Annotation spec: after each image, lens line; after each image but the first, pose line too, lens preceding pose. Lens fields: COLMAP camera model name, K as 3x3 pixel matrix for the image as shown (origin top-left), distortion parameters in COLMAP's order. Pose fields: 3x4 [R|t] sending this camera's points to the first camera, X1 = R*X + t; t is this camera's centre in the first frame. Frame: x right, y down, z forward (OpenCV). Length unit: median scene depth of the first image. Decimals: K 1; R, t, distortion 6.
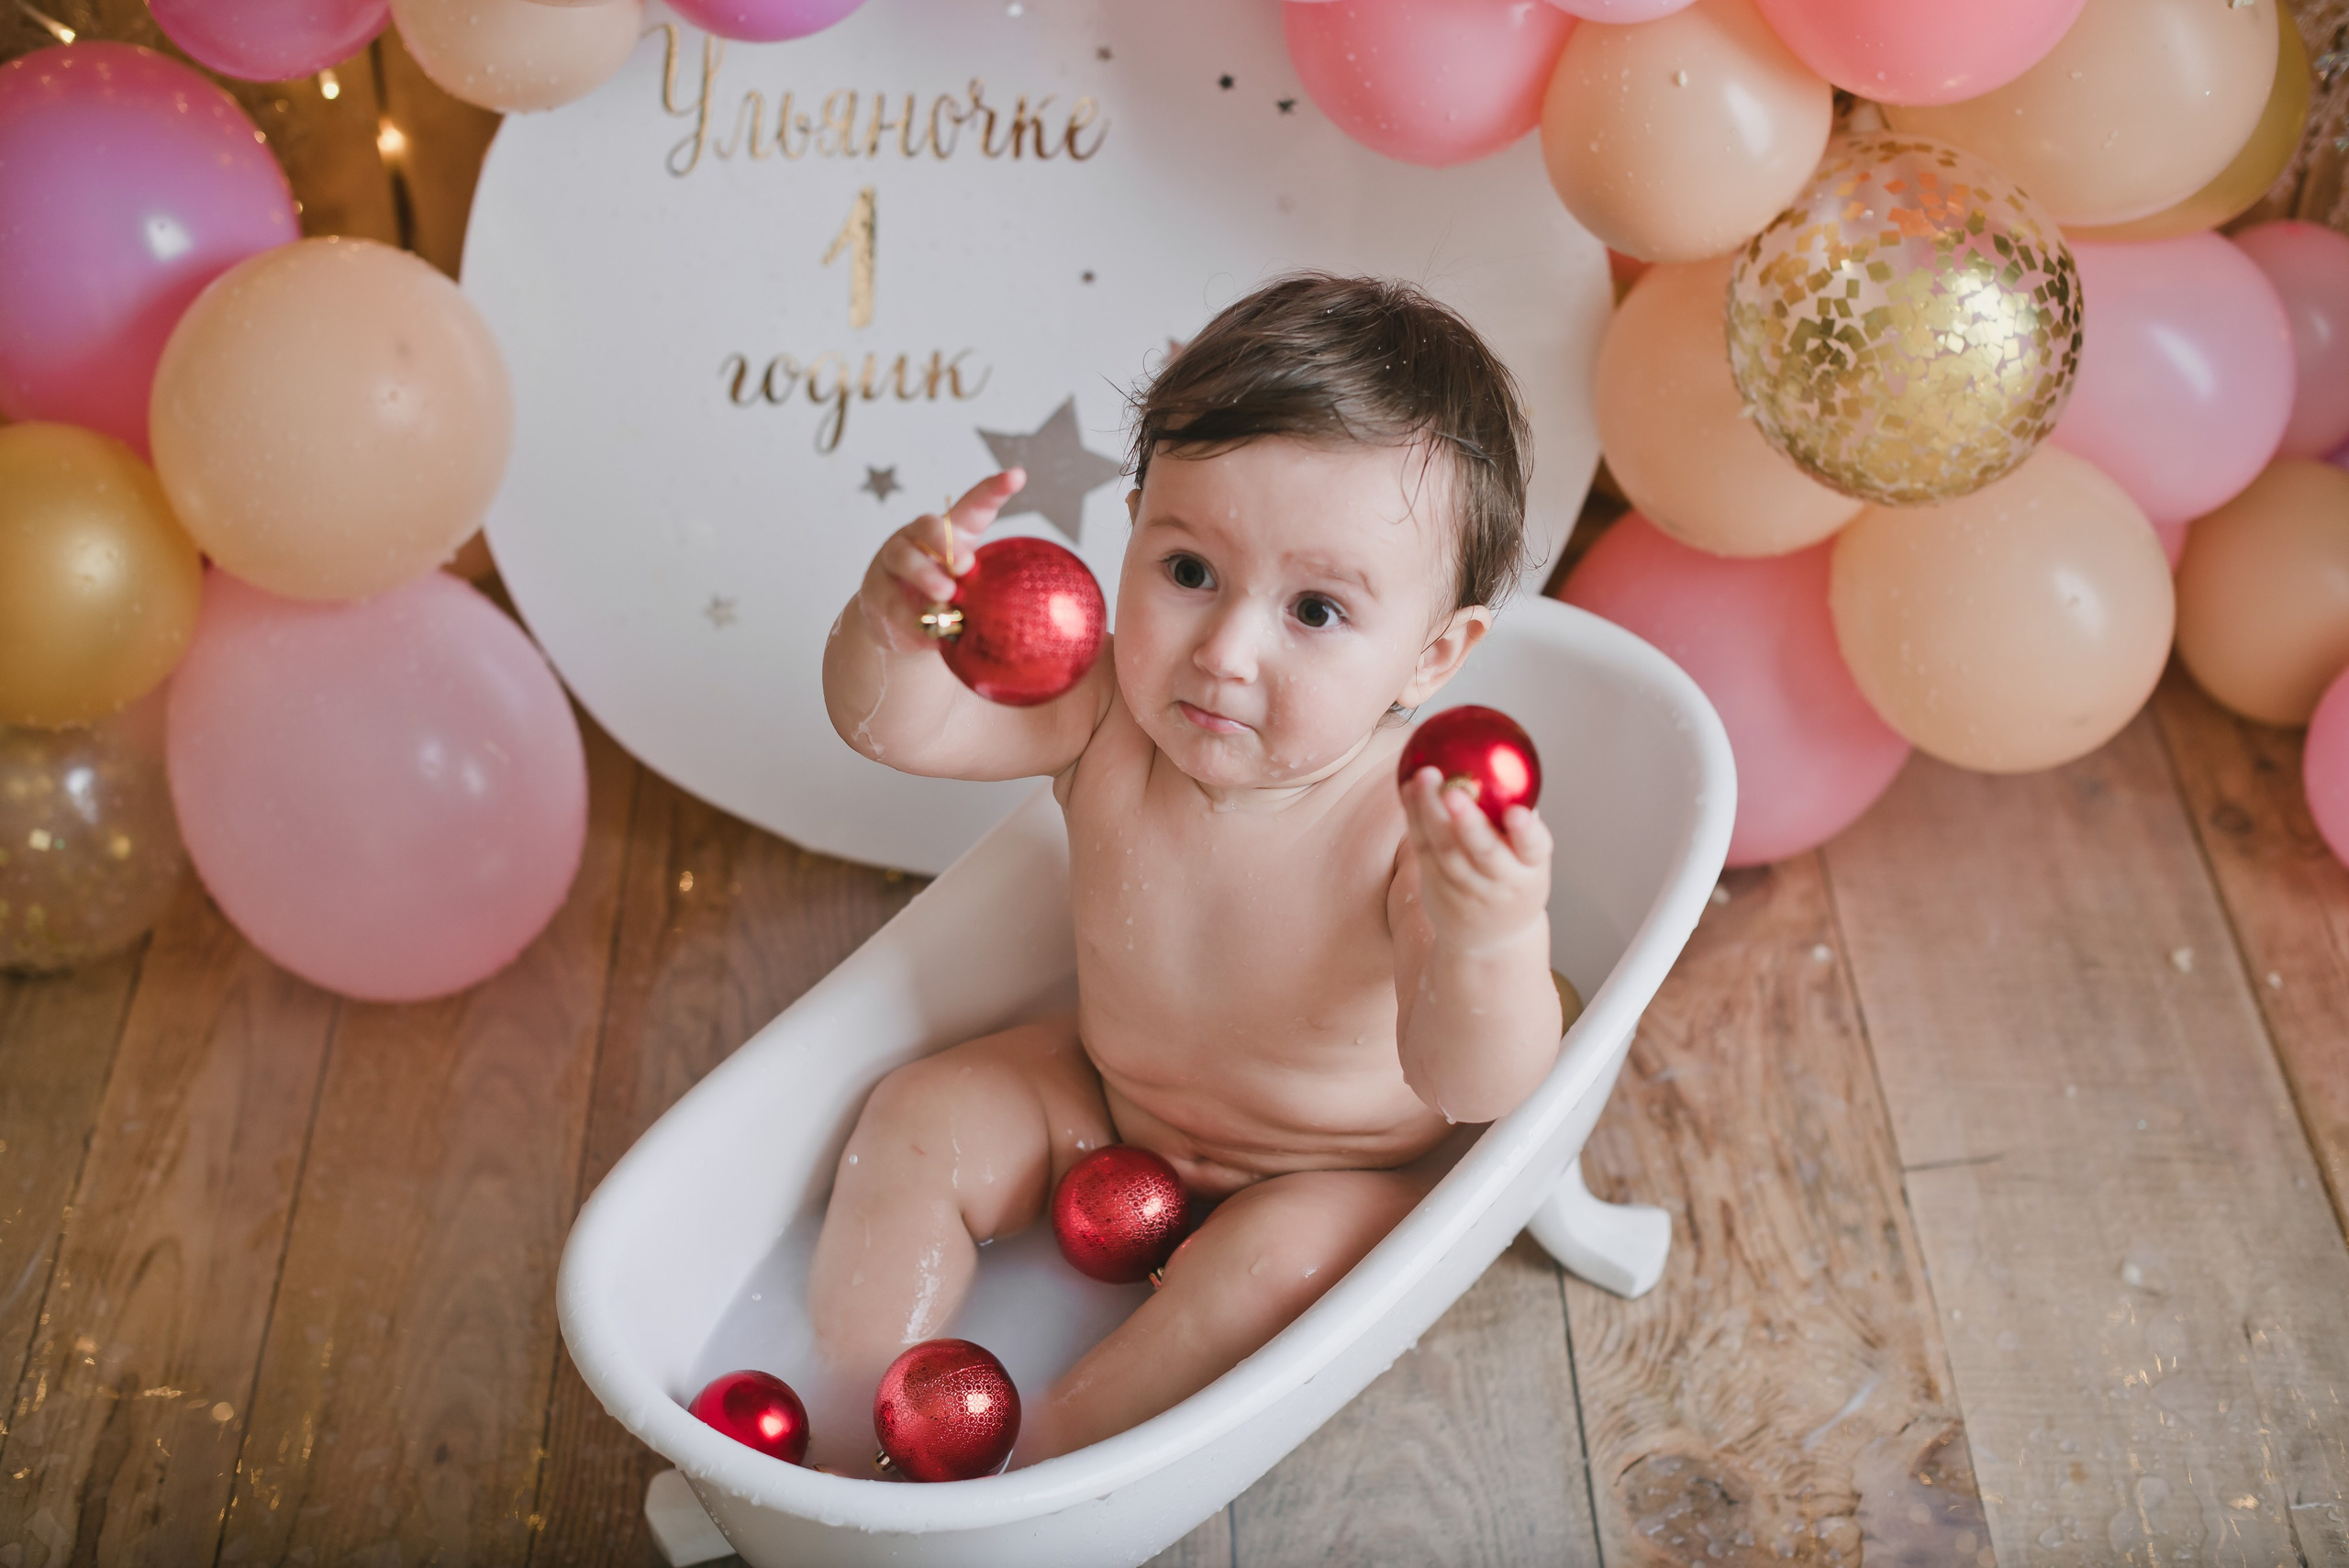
lens RADIAL K [[3511.1, 0, 1213.8], [0, 3511.1, 760.6], [0, 0, 1]] dist [-0.156189, 0.081132]
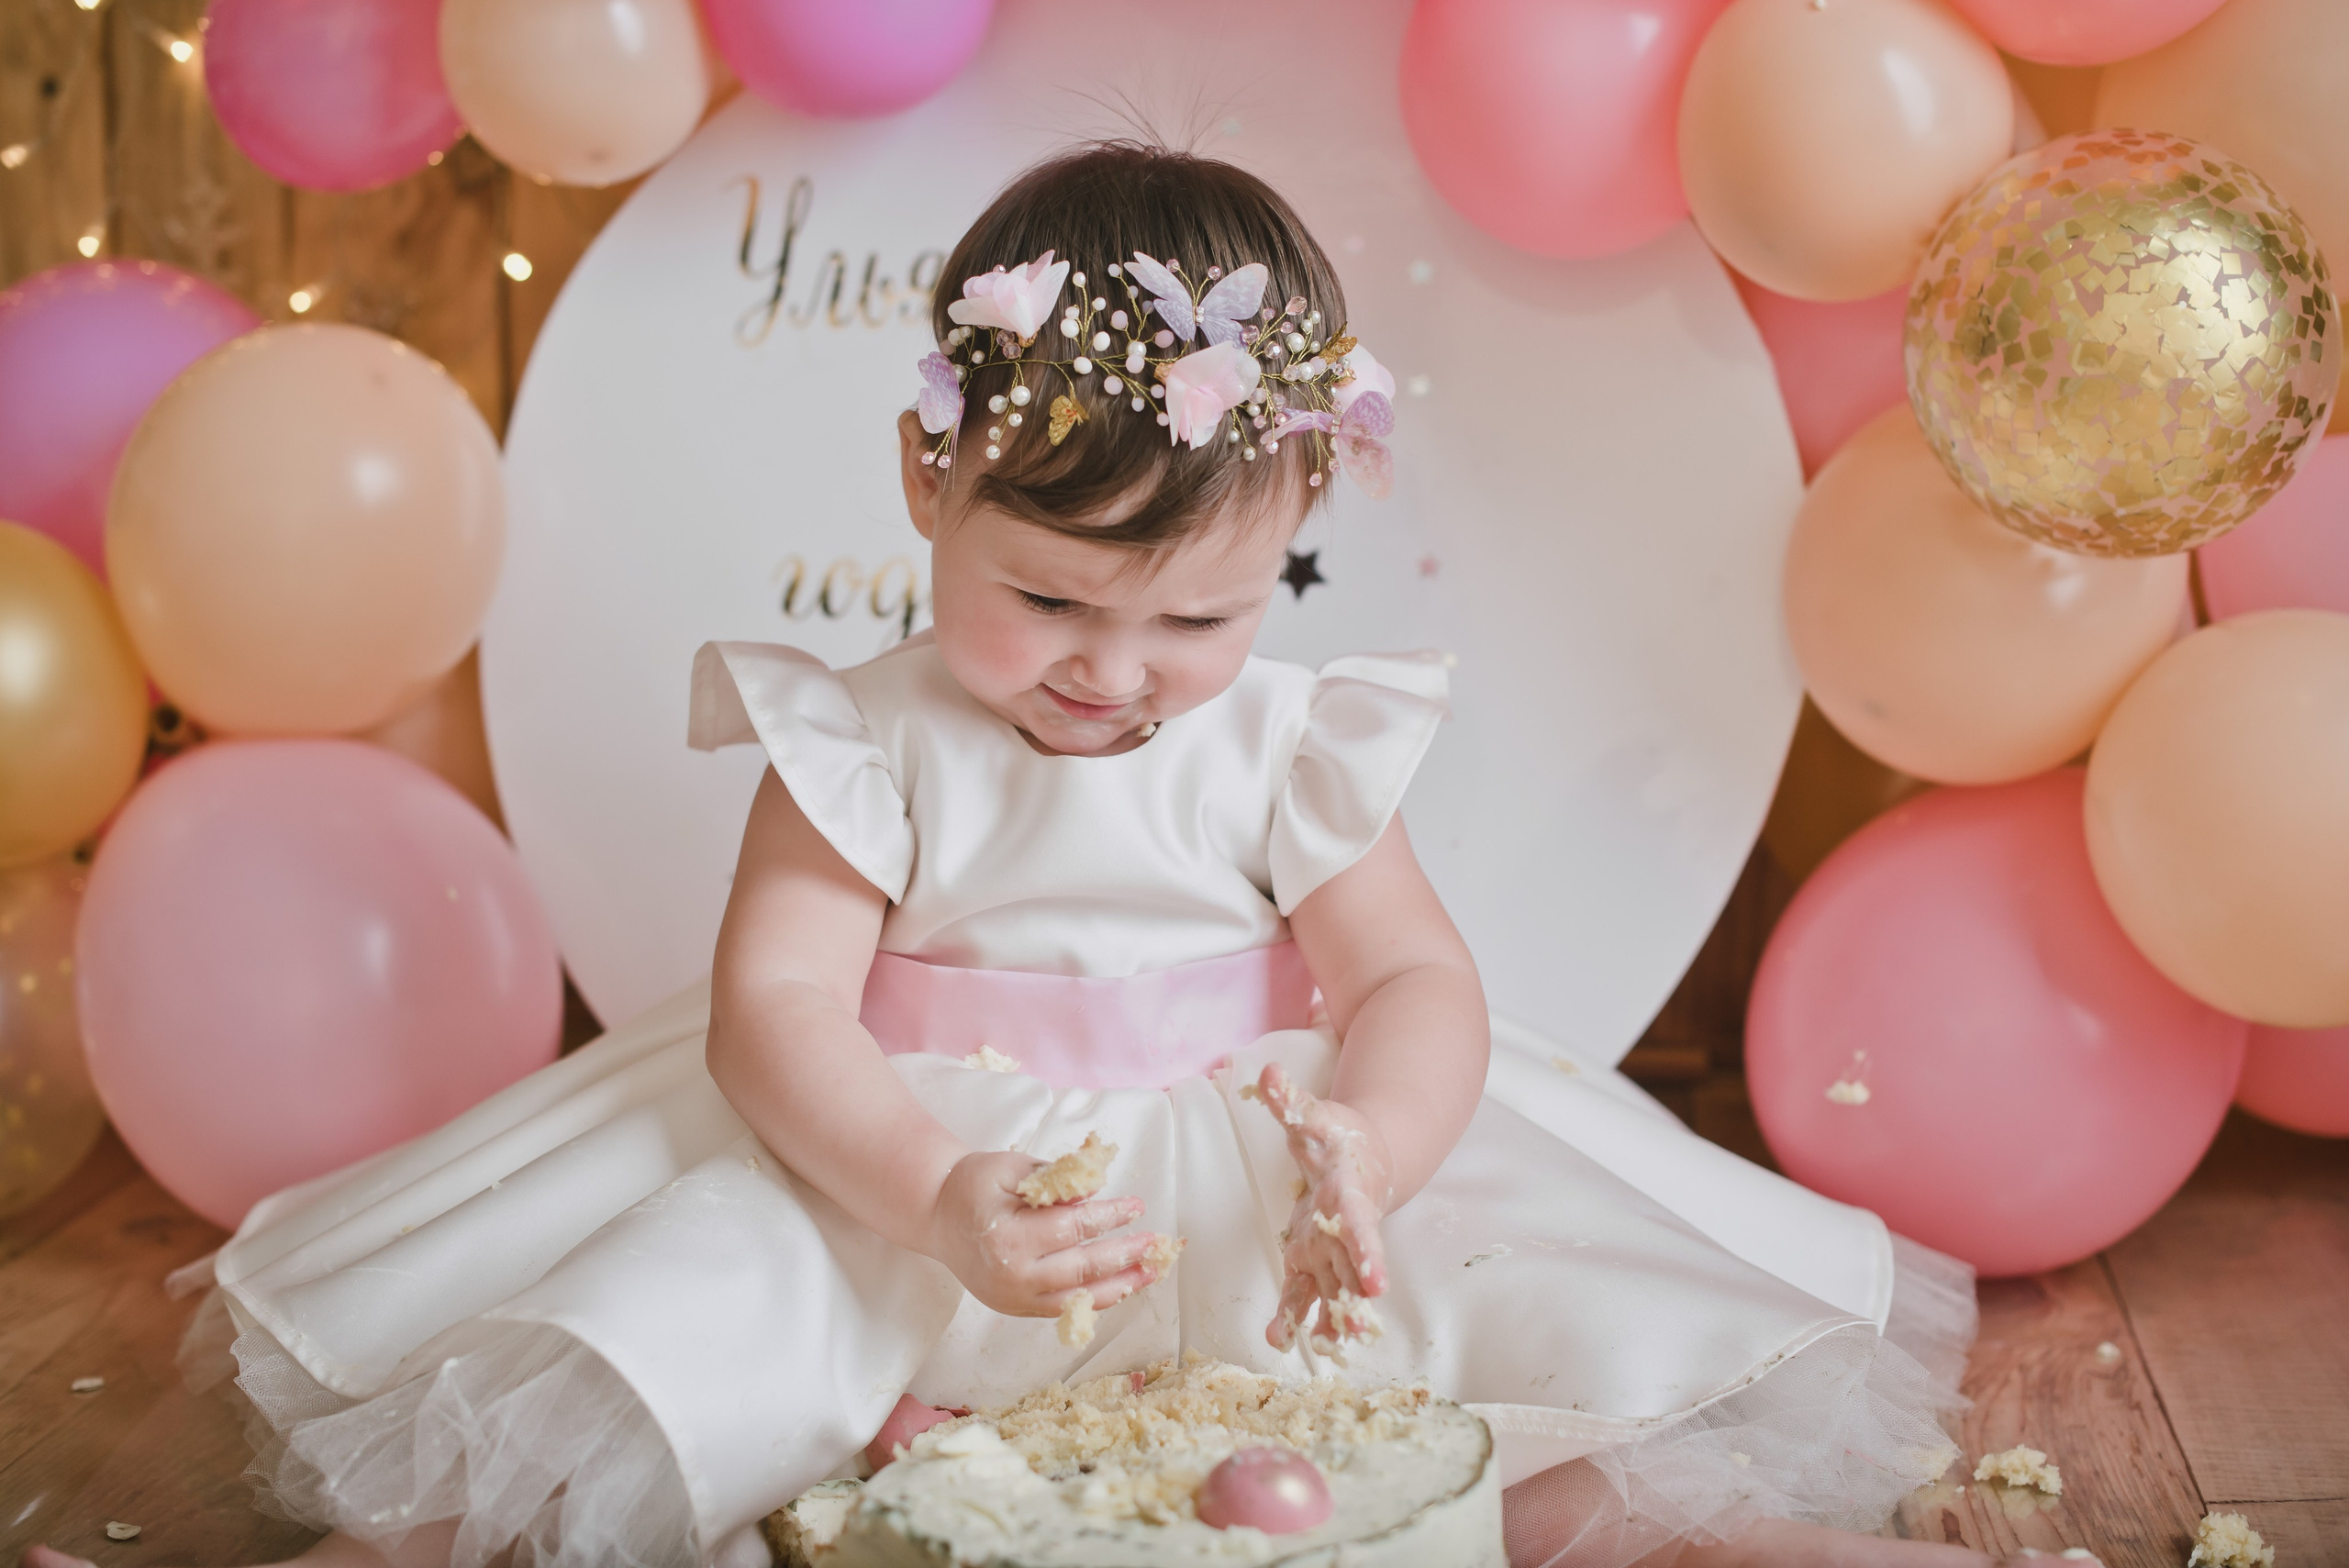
lens RADIAL K [[3499.6, 0, 1185.1], [0, 3499.6, 785.9], [0, 0, 1]] dist [-0.150485, 0.072039]
pose [[0.986097, 0.008705, -0.165944, 0.111601], [-0.090399, 0.866028, -0.491755, 0.373392], [0.139432, 0.499919, 0.854775, 0.306434]]
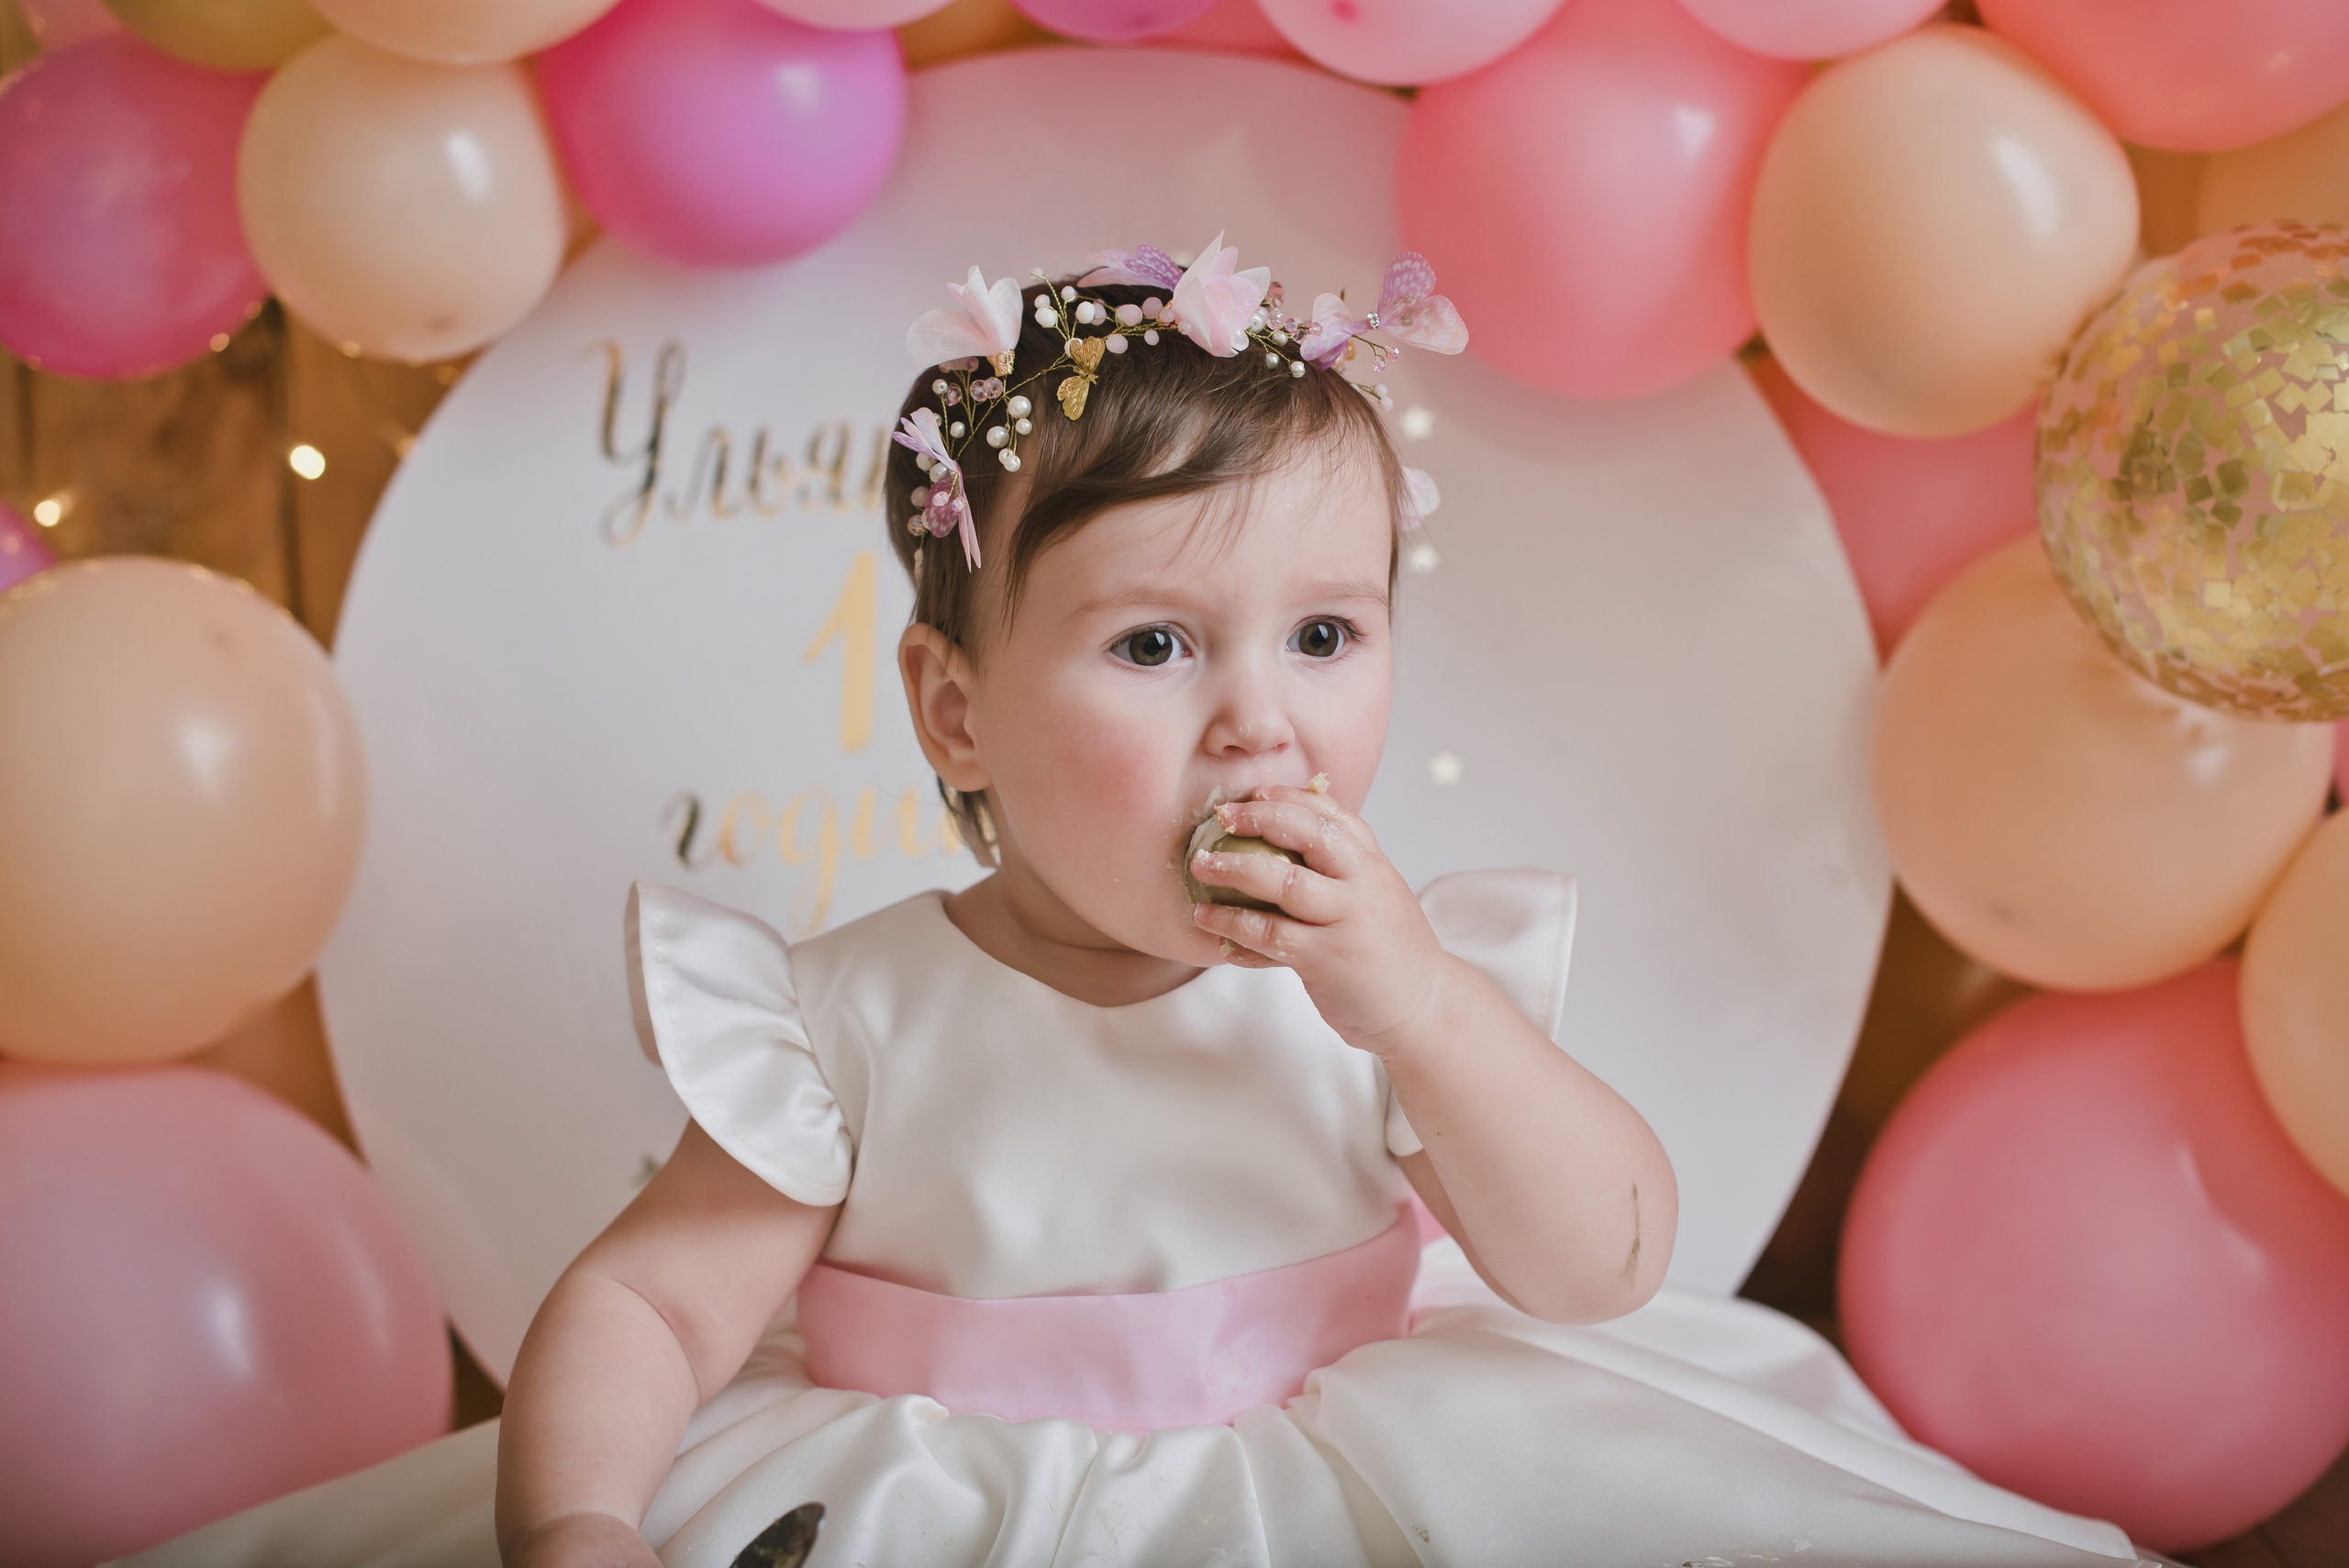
lens RADIAL K [[3511.1, 0, 1213.8], [0, 3511.1, 760.6], [0, 0, 1]] dist [-0.156189, 0.081132]
pose [[0.996823, -0.050504, -0.061593, 0.020322], [0.009205, 0.841144, -0.540733, 0.289228], [0.079117, 0.538448, 0.838936, 0.407567]]
